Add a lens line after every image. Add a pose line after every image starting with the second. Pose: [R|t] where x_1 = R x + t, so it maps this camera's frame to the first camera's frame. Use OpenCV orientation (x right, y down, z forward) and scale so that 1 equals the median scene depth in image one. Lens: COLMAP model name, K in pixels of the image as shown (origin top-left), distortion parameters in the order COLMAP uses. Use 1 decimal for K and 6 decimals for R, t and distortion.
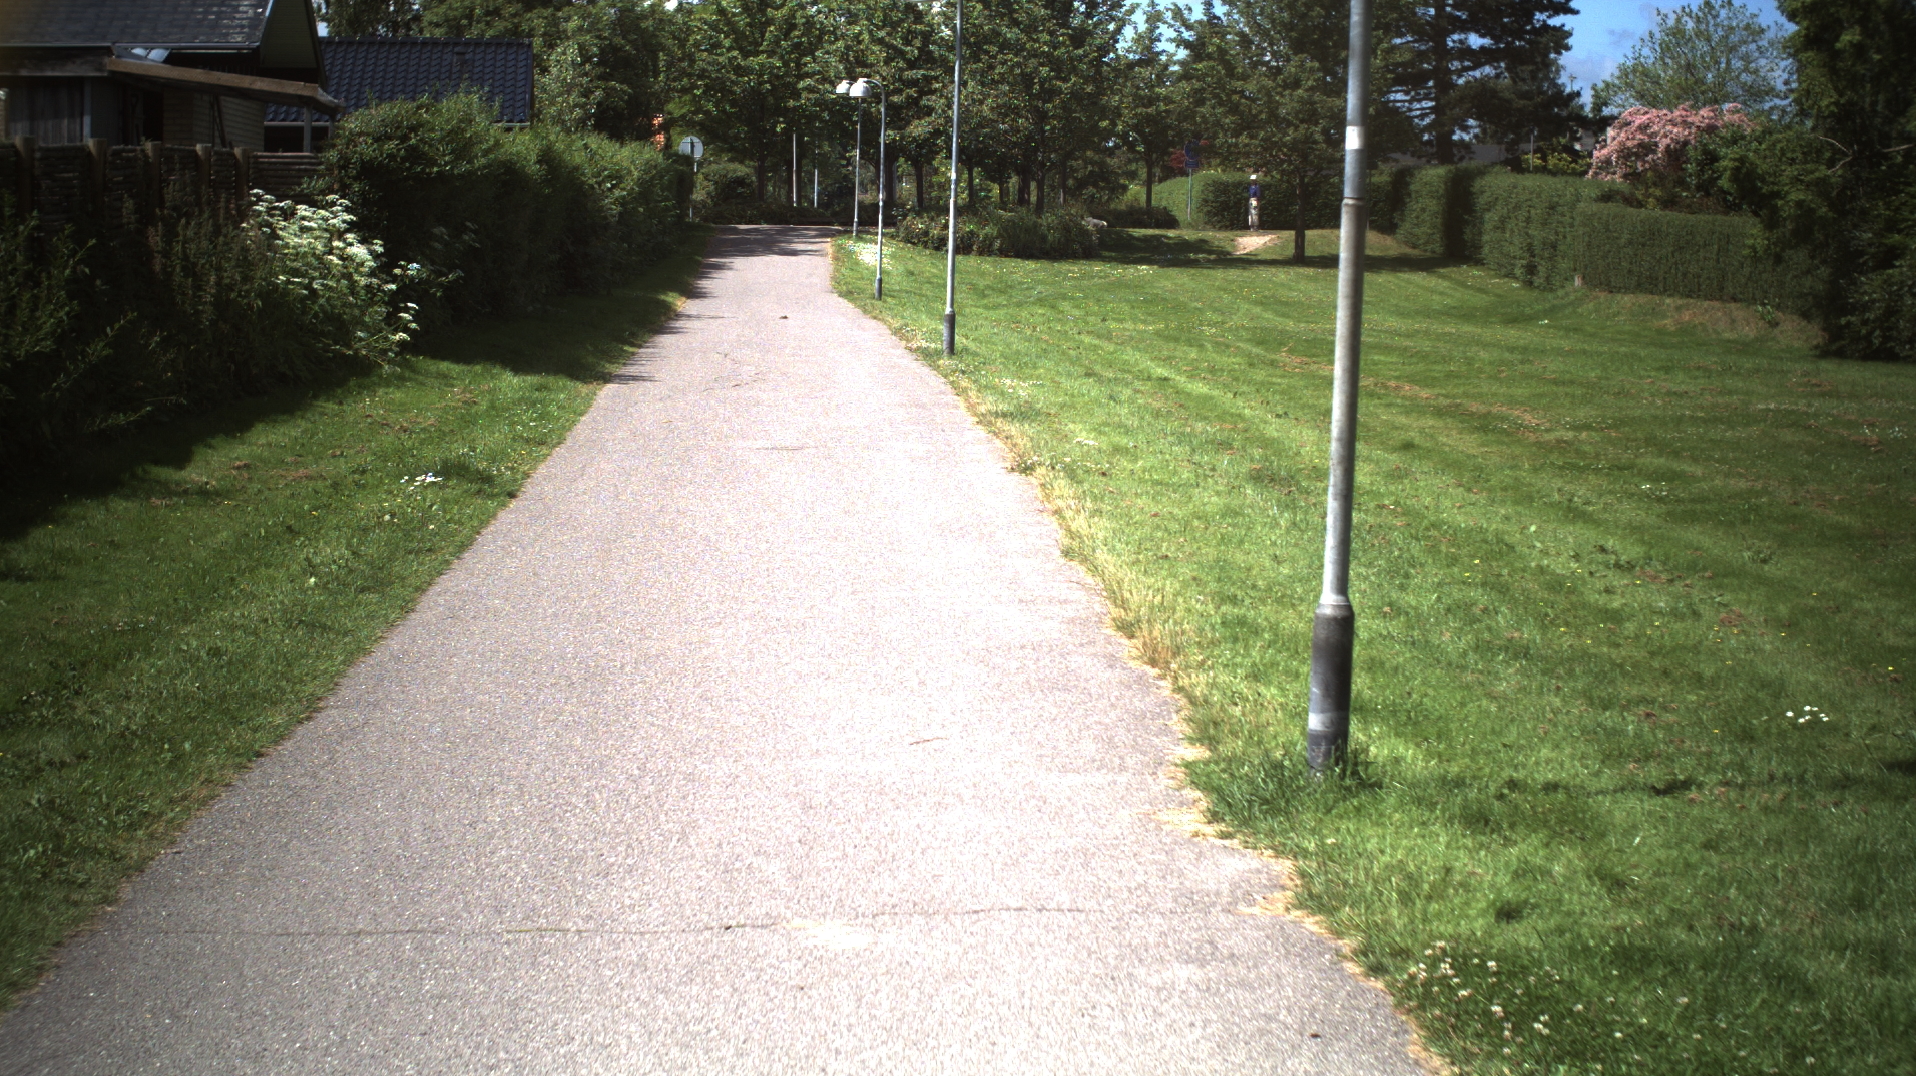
lens RADIAL K [[3387.7, 0, 958.0], [0, 3387.7, 538.0], [0, 0, 1]] dist [-0.298330, 0.435259]
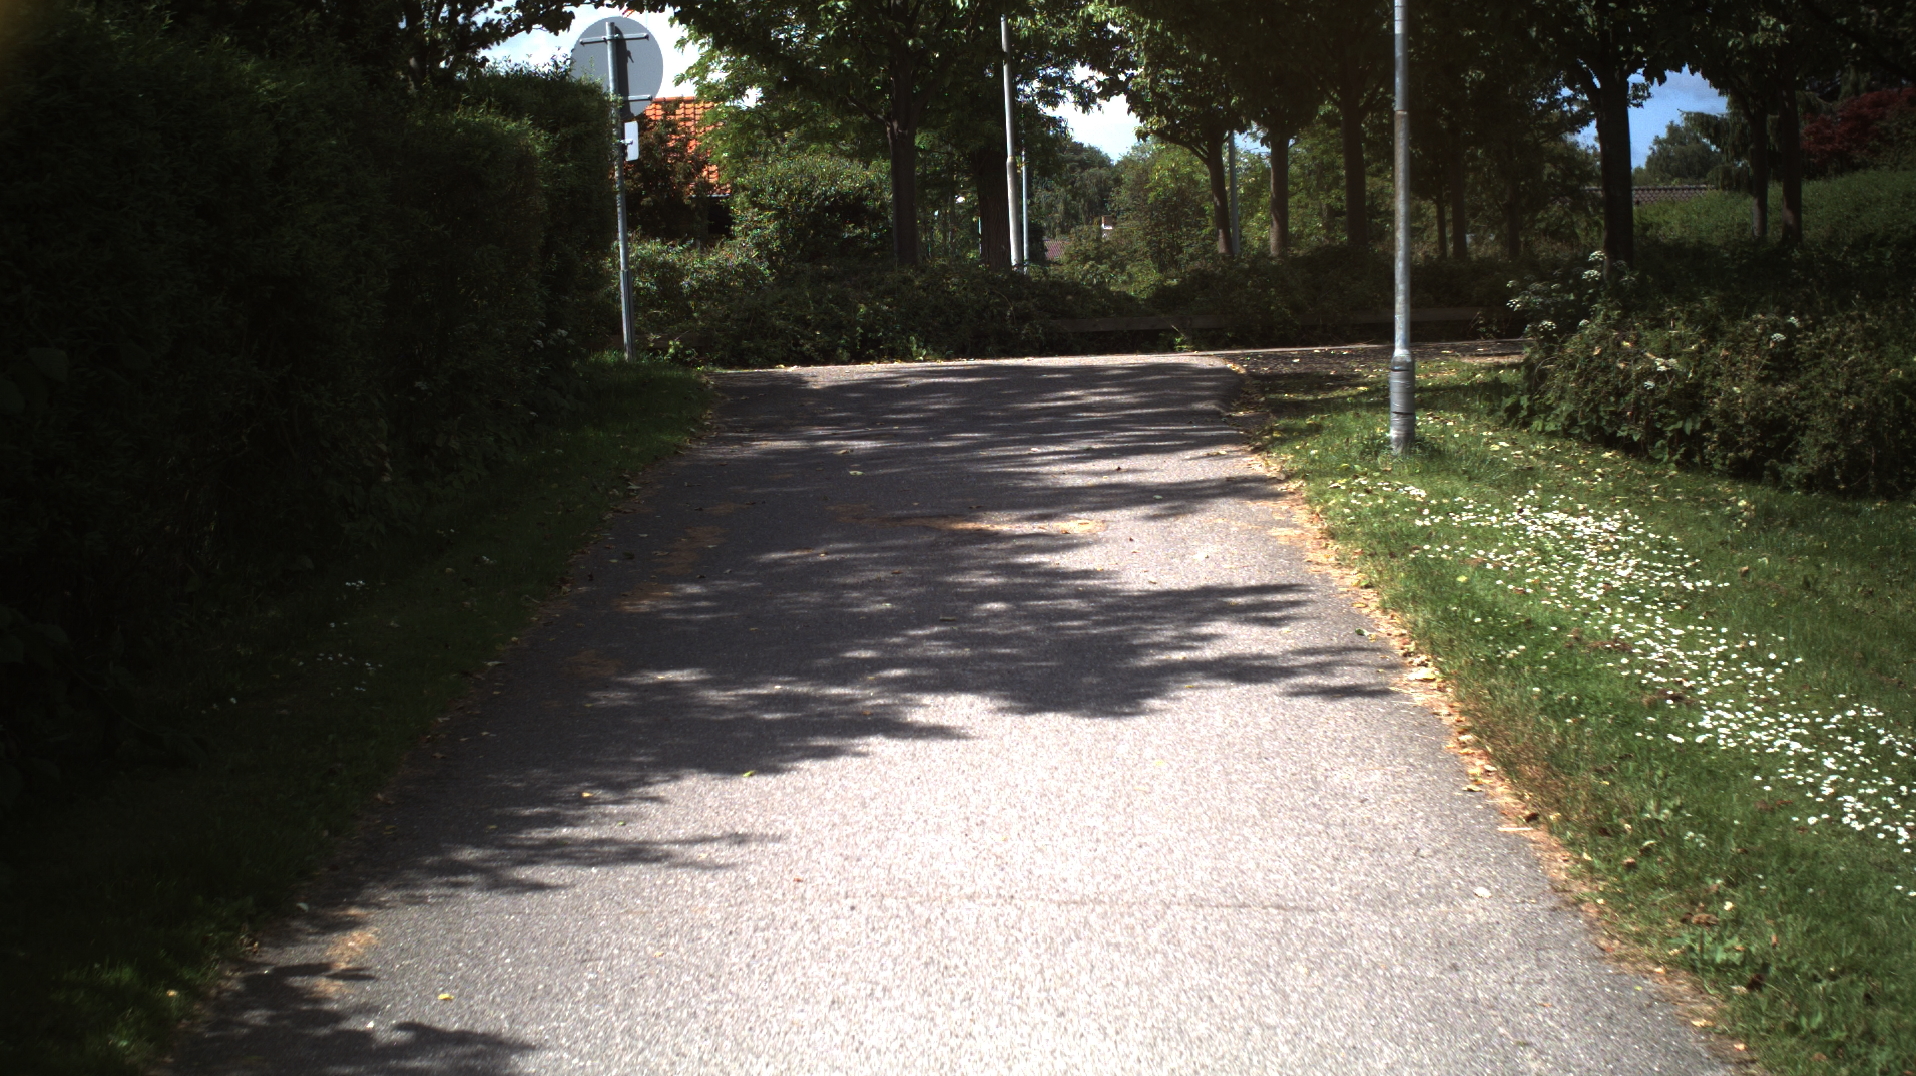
lens RADIAL K [[3387.7, 0, 958.0], [0, 3387.7, 538.0], [0, 0, 1]] dist [-0.298330, 0.435259]
pose [[0.997922, -0.036847, -0.052852, -0.044694], [0.036118, 0.999240, -0.014674, -0.081091], [0.053353, 0.012735, 0.998495, 0.800859]]
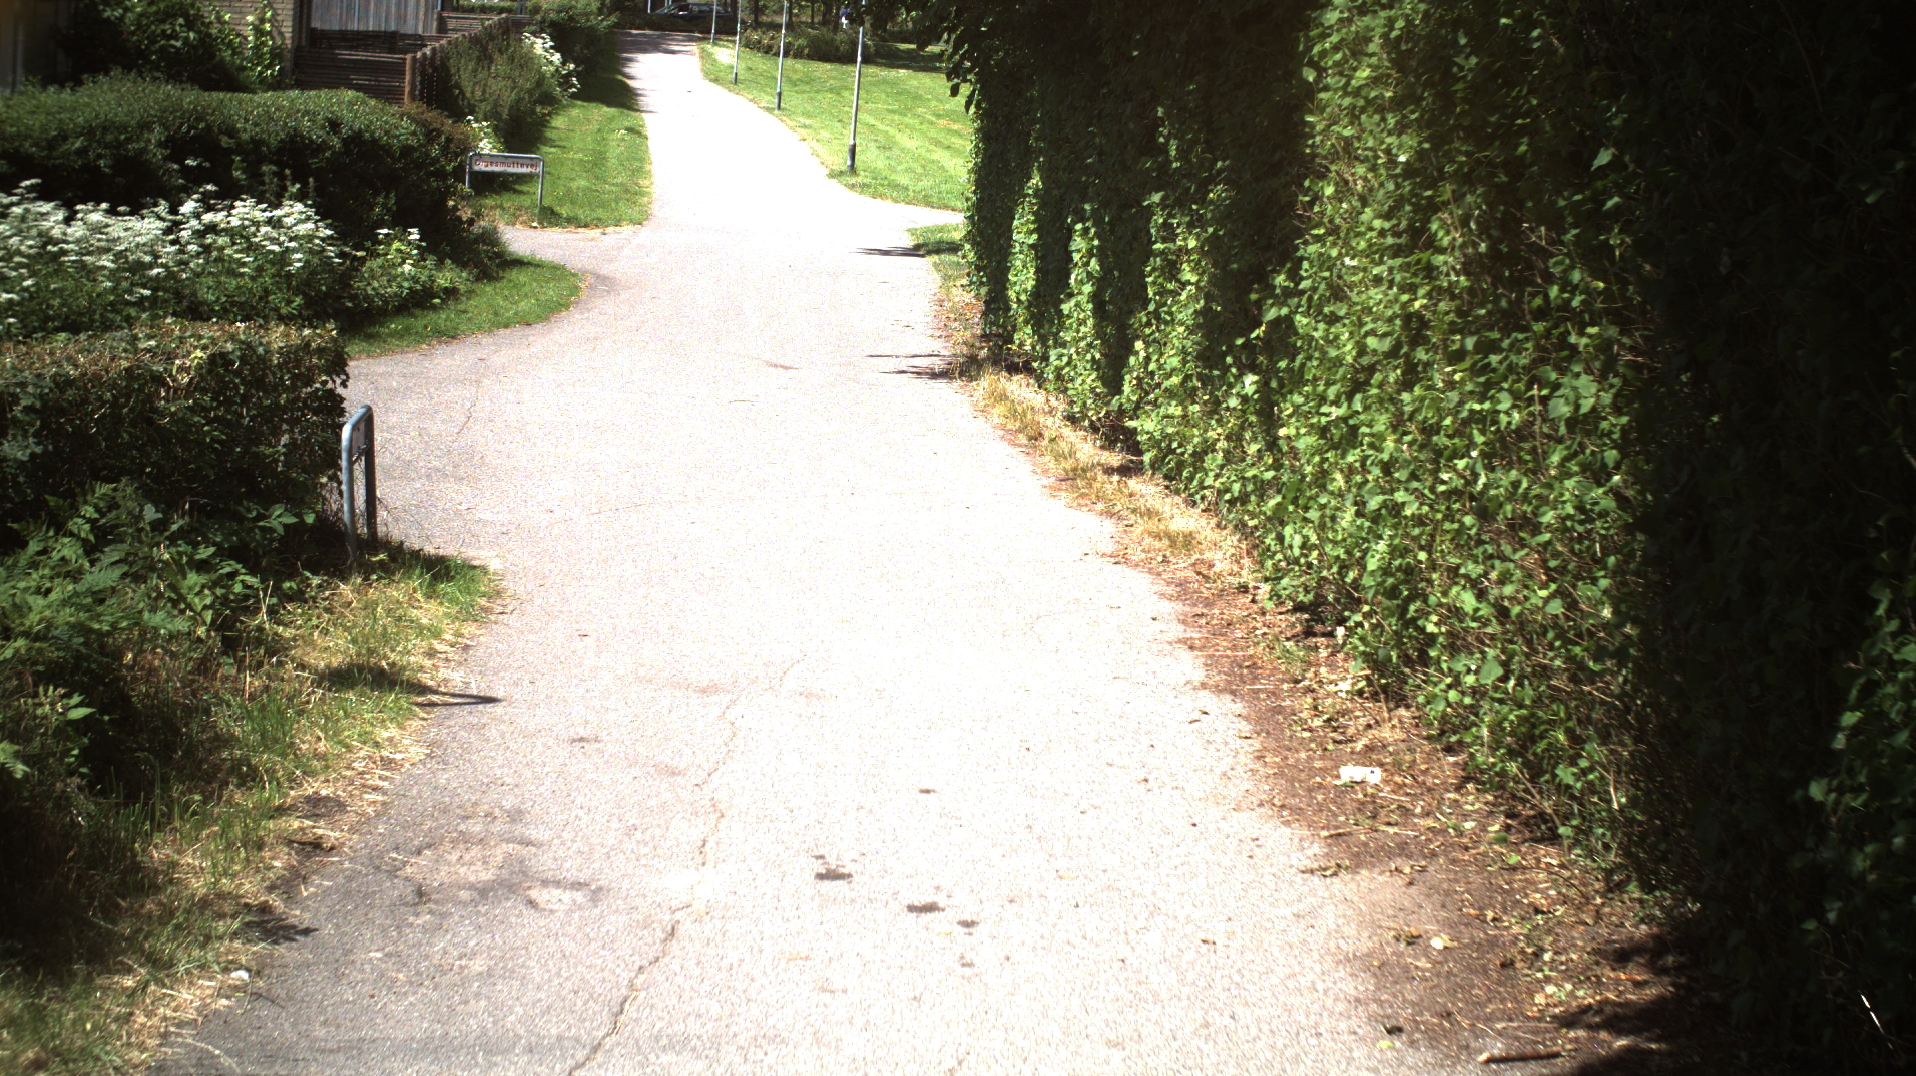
lens RADIAL K [[3387.7, 0, 958.0], [0, 3387.7, 538.0], [0, 0, 1]] dist [-0.298330, 0.435259]
pose [[0.997381, 0.039908, 0.060314, -0.002775], [-0.043510, 0.997272, 0.059633, 0.037212], [-0.057770, -0.062101, 0.996397, -0.515398]]
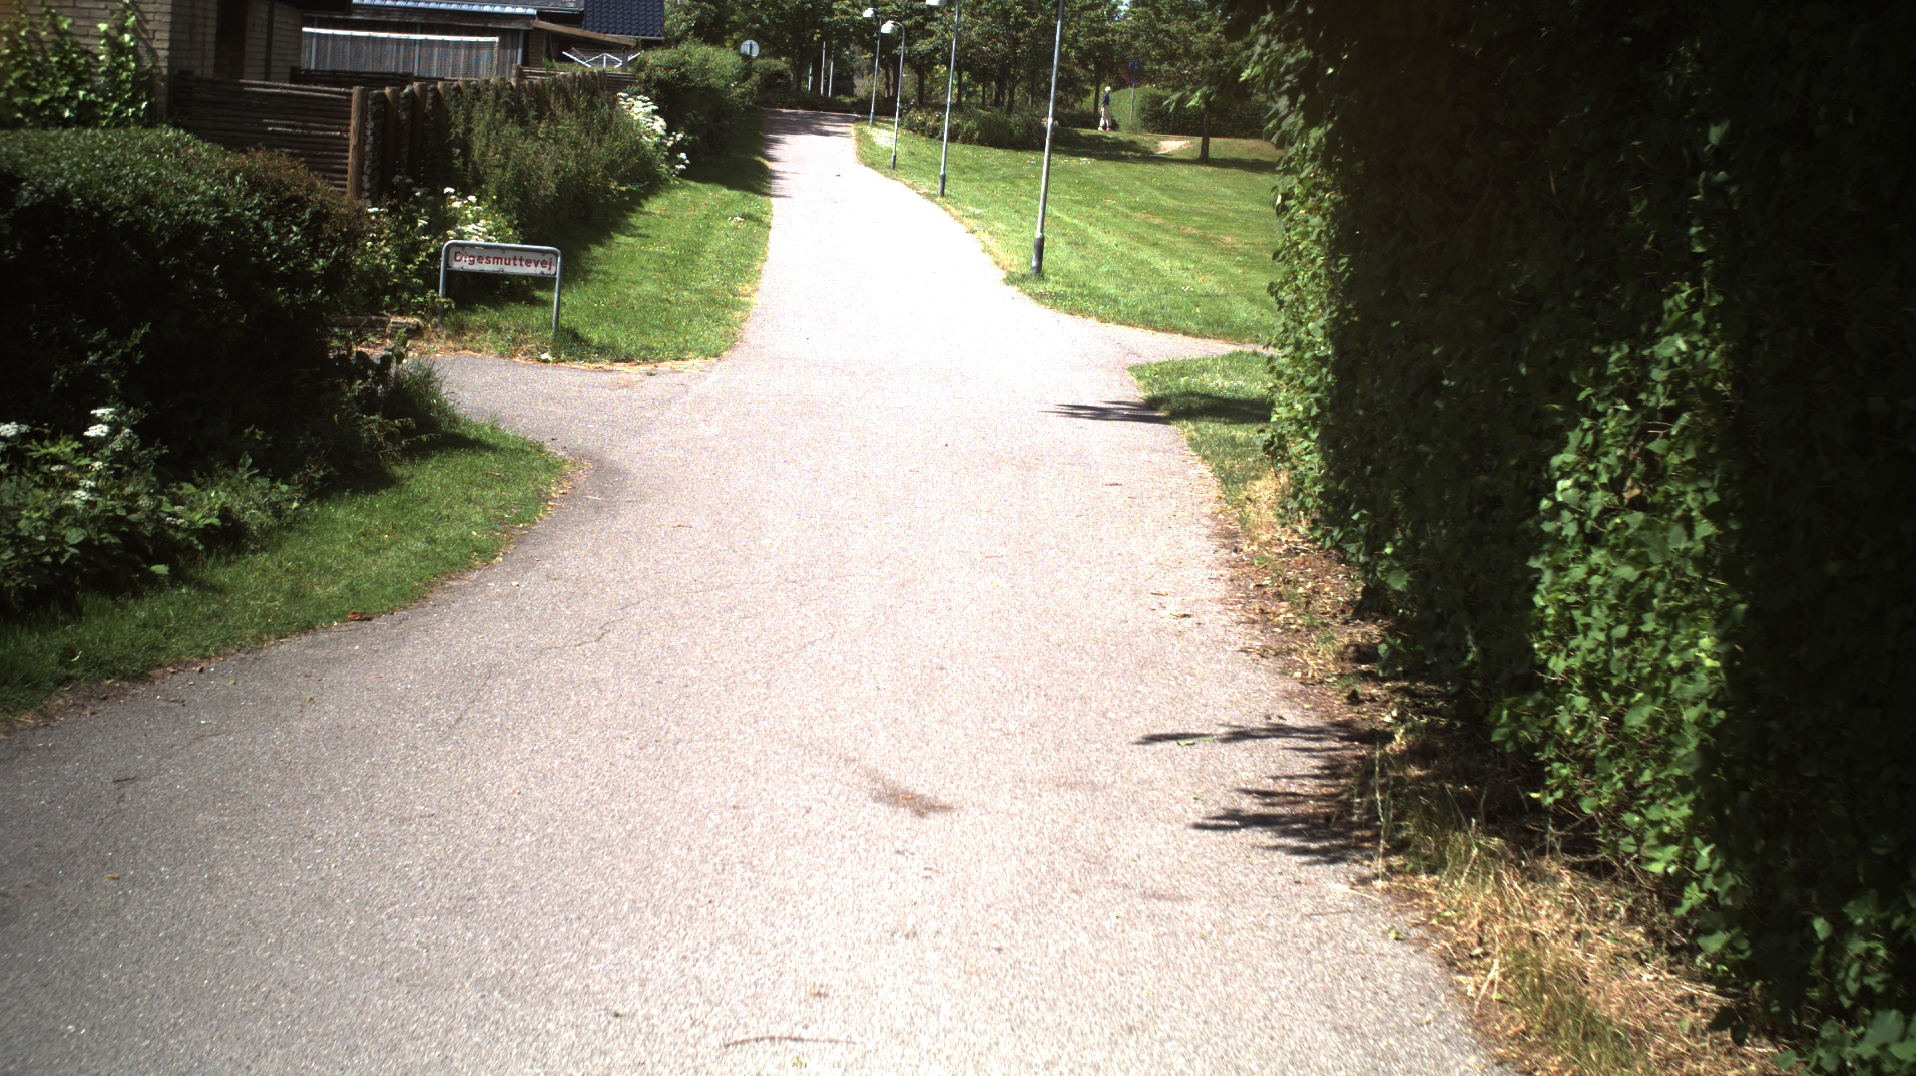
lens RADIAL K [[3387.7, 0, 958.0], [0, 3387.7, 538.0], [0, 0, 1]] dist [-0.298330, 0.435259]
pose [[0.998351, 0.056371, 0.010832, -0.001120], [-0.056703, 0.997837, 0.033251, 0.028358], [-0.008935, -0.033810, 0.999388, -0.343612]]
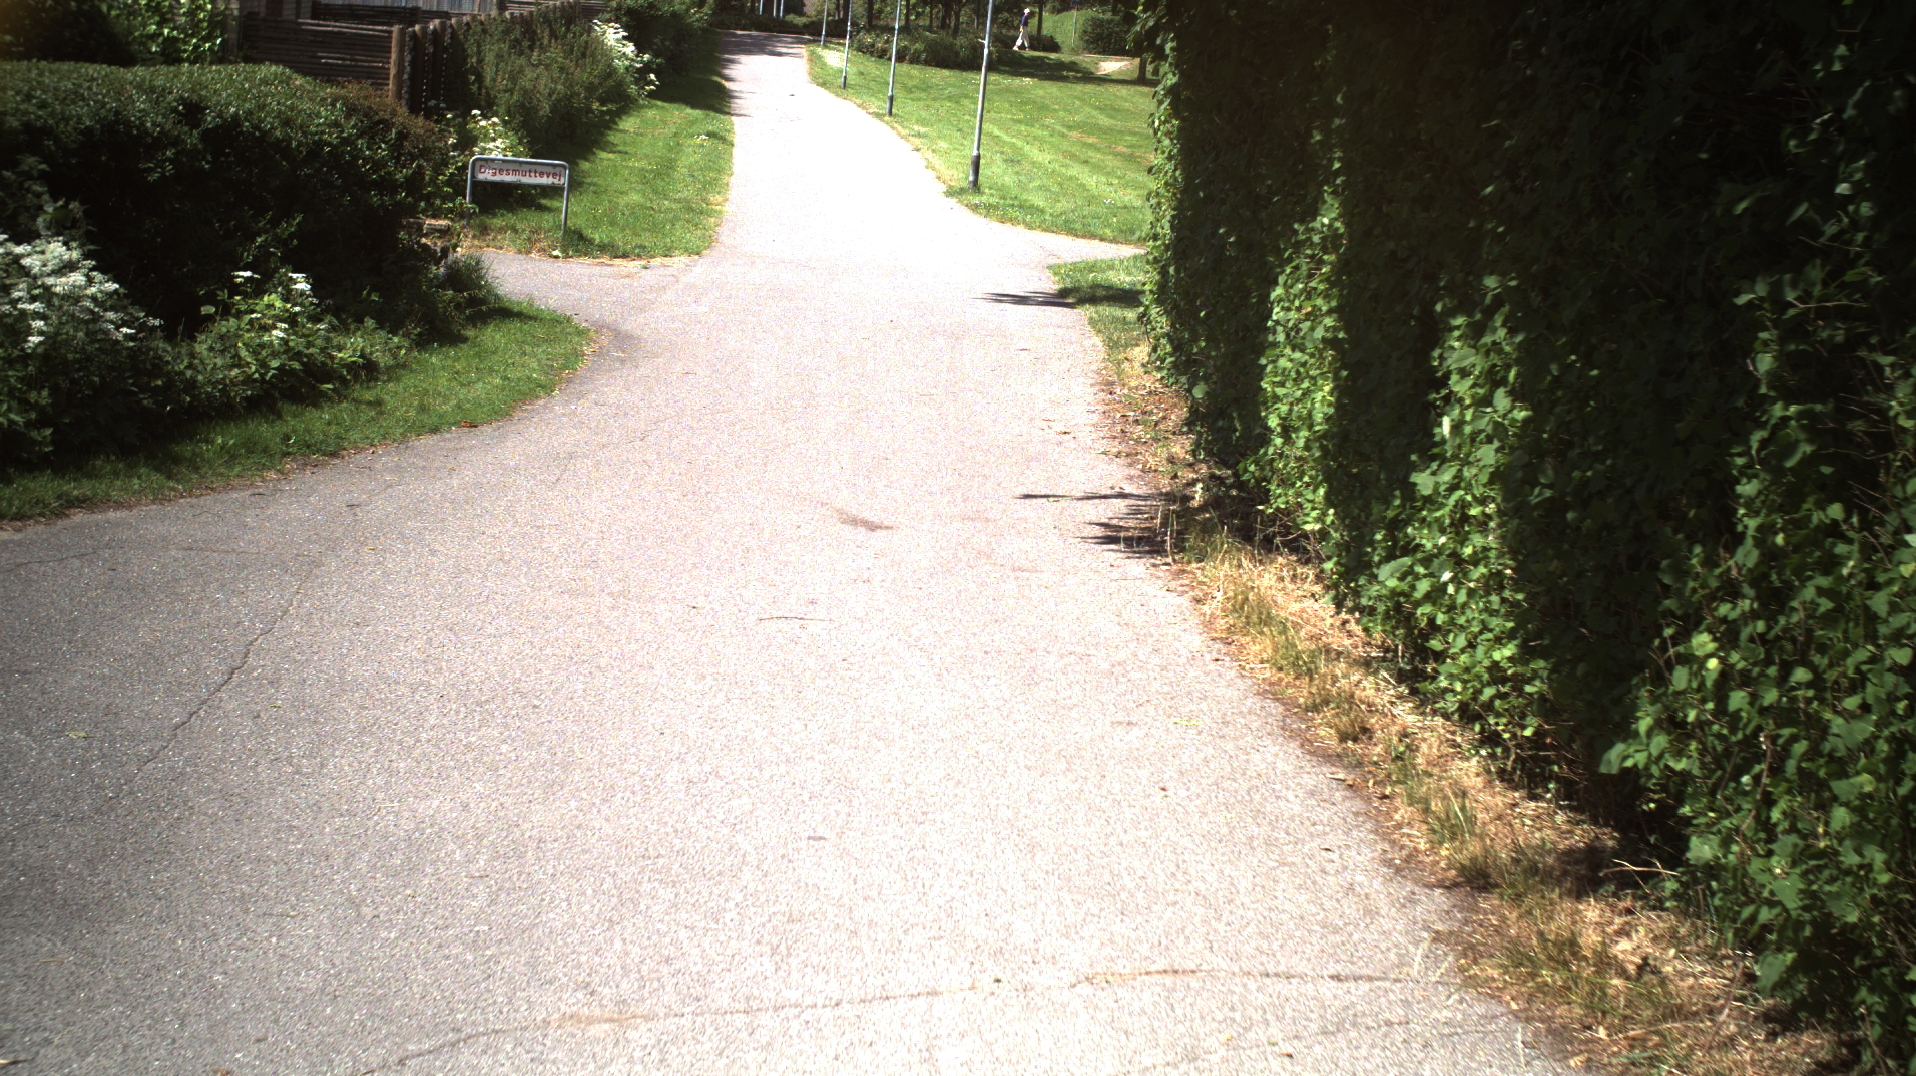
lens RADIAL K [[3387.7, 0, 958.0], [0, 3387.7, 538.0], [0, 0, 1]] dist [-0.298330, 0.435259]
pose [[0.997849, 0.059337, 0.027855, -0.001032], [-0.060843, 0.996532, 0.056754, 0.031473], [-0.024391, -0.058327, 0.998000, -0.400660]]
